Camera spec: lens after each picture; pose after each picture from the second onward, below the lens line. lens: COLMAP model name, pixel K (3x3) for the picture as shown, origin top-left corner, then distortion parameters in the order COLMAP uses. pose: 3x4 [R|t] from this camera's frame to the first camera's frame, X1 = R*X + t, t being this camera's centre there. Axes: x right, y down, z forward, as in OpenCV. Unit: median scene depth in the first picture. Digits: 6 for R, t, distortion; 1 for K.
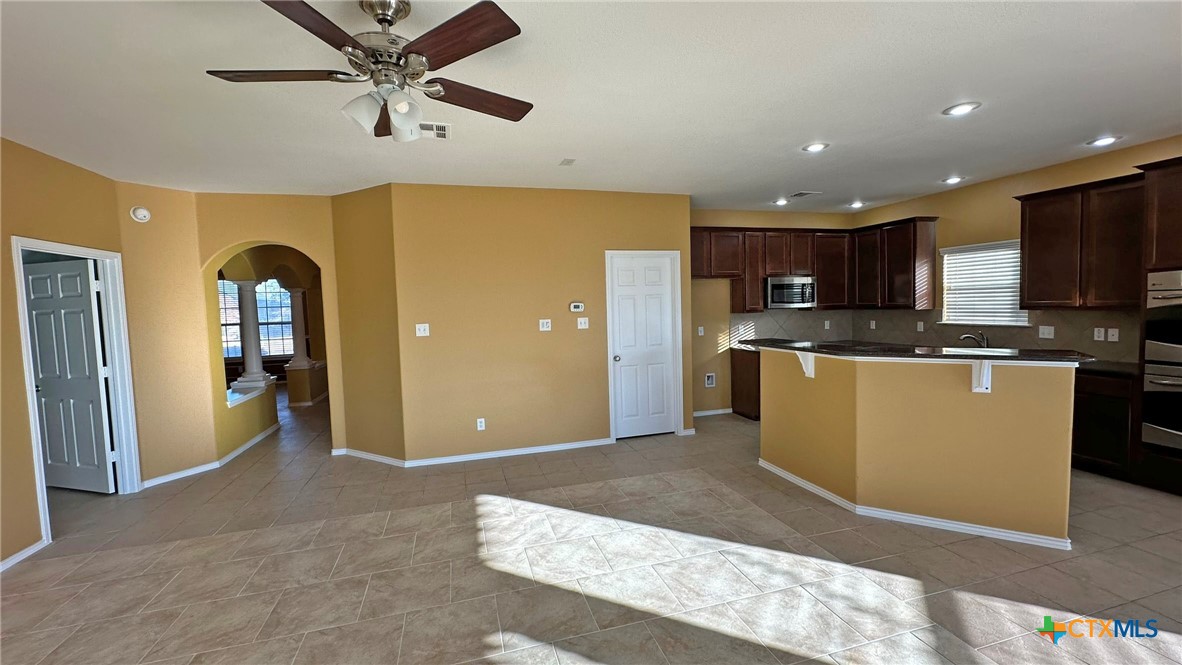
lens RADIAL K [[471.8, 0, 589.9], [0, 471.8, 332.2], [0, 0, 1]] dist [-0.002473, 0.000671]
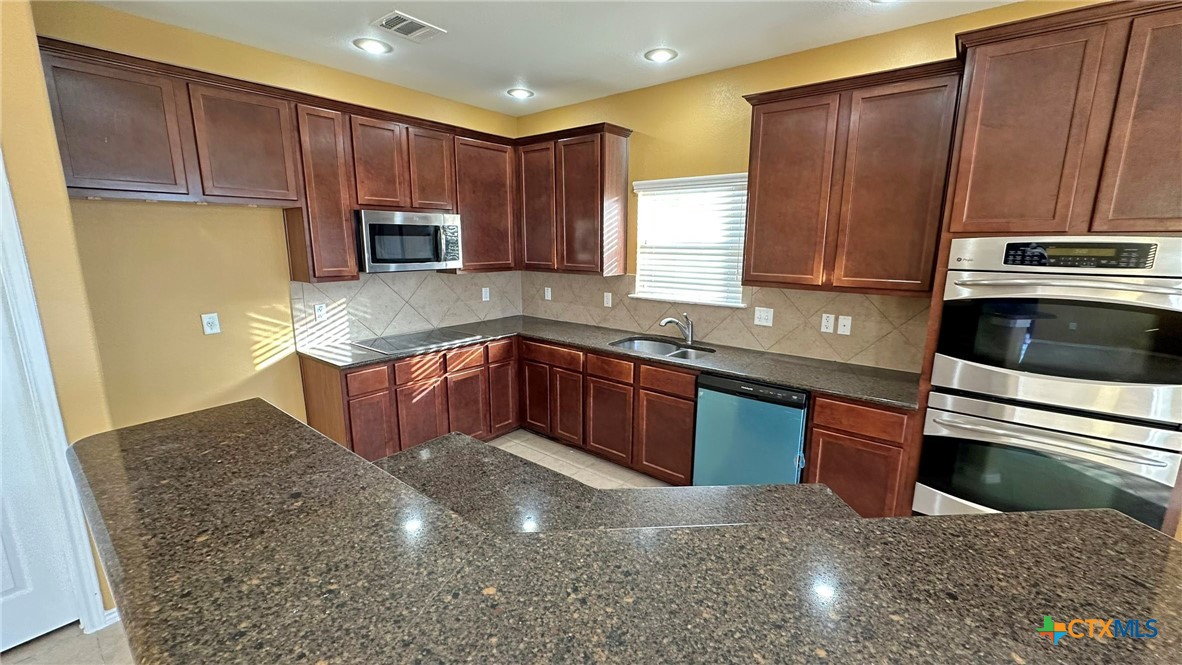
lens RADIAL K [[471.8, 0, 589.9], [0, 471.8, 332.2], [0, 0, 1]] dist [-0.002473, 0.000671]
pose [[0.816957, -0.077482, 0.571470, 0.358039], [0.005112, 0.991867, 0.127173, -0.064362], [-0.576676, -0.100973, 0.810709, 0.570282]]
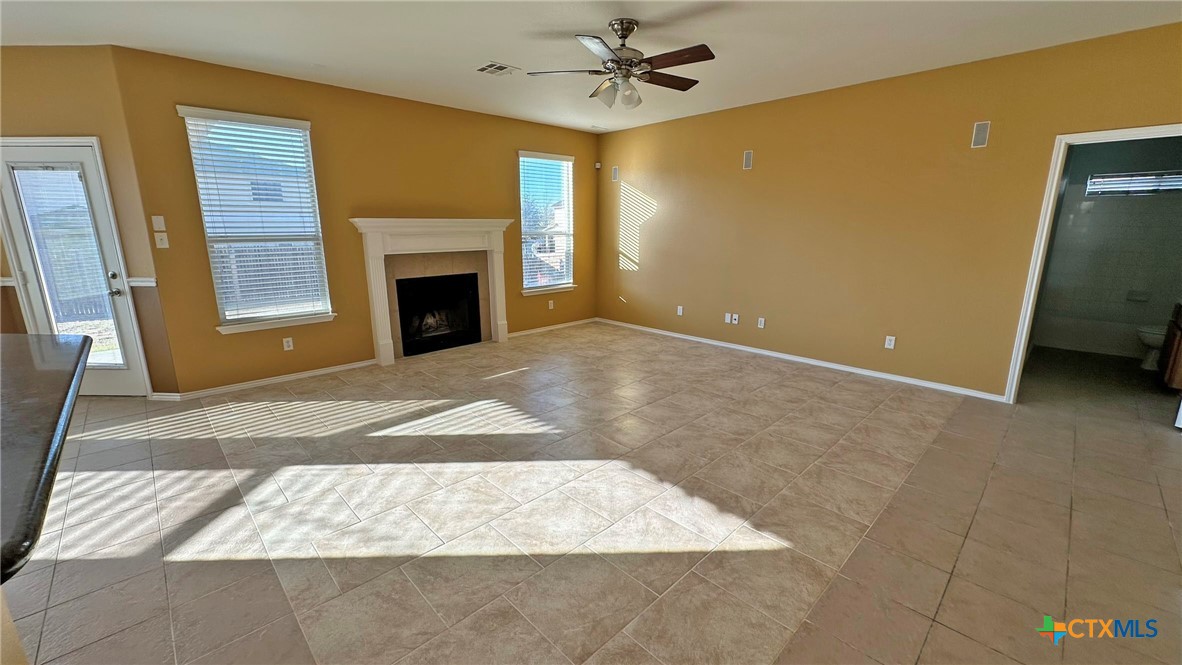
lens RADIAL K [[471.8, 0, 589.9], [0, 471.8, 332.2], [0, 0, 1]] dist [-0.002473, 0.000671]
pose [[-0.883696, 0.133369, -0.448658, 0.217603], [-0.000951, 0.958032, 0.286661, -0.048504], [0.468060, 0.253748, -0.846482, 1.006632]]
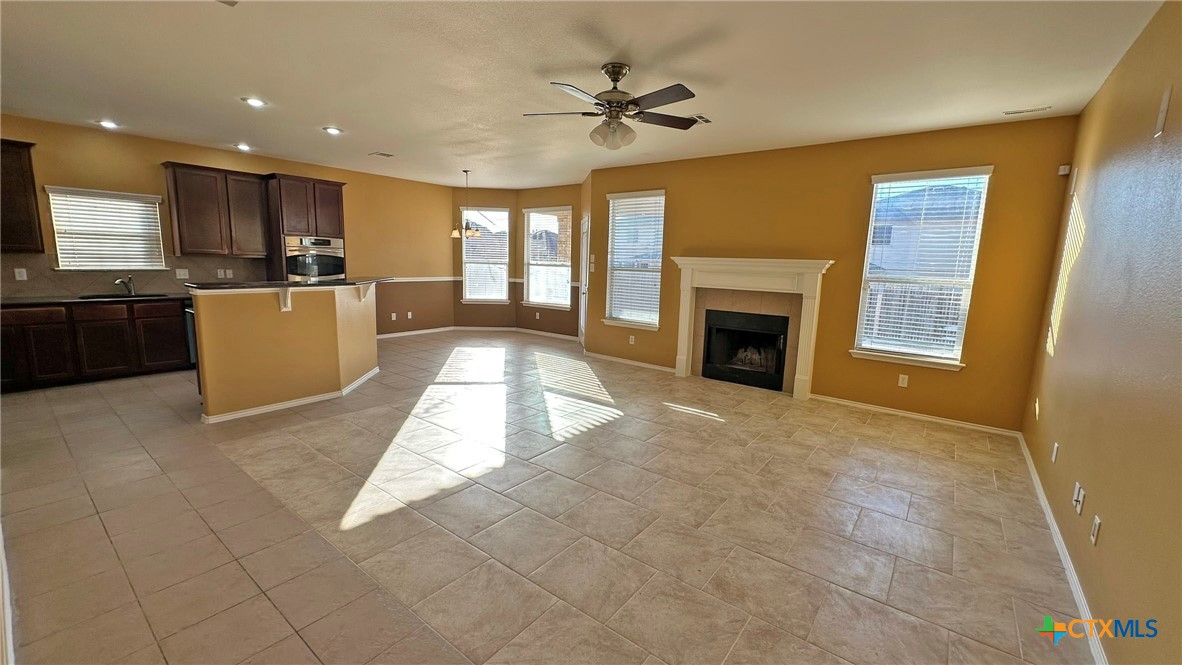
lens RADIAL K [[471.8, 0, 589.9], [0, 471.8, 332.2], [0, 0, 1]] dist [-0.002473, 0.000671]
pose [[-0.586373, -0.111909, 0.802274, -0.713677], [0.037747, 0.985560, 0.165064, -0.013129], [-0.809161, 0.127073, -0.573681, 0.832833]]
